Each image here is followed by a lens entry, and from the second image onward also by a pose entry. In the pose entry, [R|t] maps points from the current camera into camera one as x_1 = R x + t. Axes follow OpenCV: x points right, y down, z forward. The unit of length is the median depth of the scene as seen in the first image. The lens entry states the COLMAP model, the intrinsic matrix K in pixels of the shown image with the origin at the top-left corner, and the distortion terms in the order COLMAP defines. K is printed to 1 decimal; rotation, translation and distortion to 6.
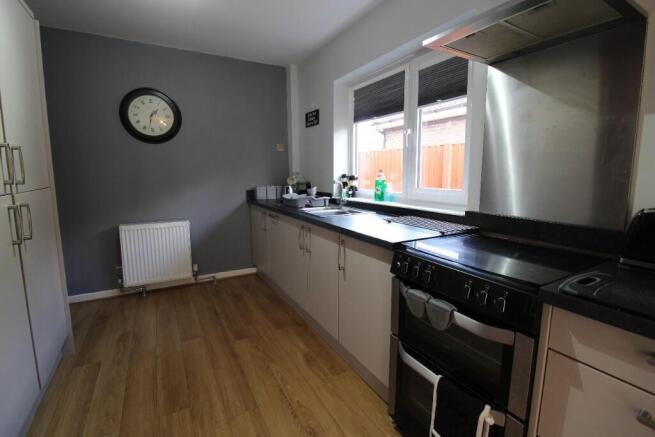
lens RADIAL K [[305.3, 0, 328.3], [0, 305.3, 212.0], [0, 0, 1]] dist [-0.001599, -0.000234]
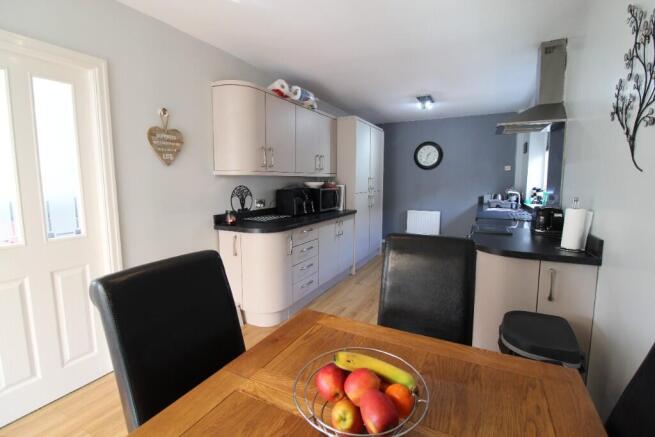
lens RADIAL K [[308.3, 0, 327.5], [0, 308.3, 218.5], [0, 0, 1]] dist [-0.000116, -0.000019]
pose [[0.543335, 0.100685, -0.833456, 0.738337], [-0.110859, 0.992693, 0.047652, 0.057128], [0.832164, 0.066505, 0.550527, -0.576952]]
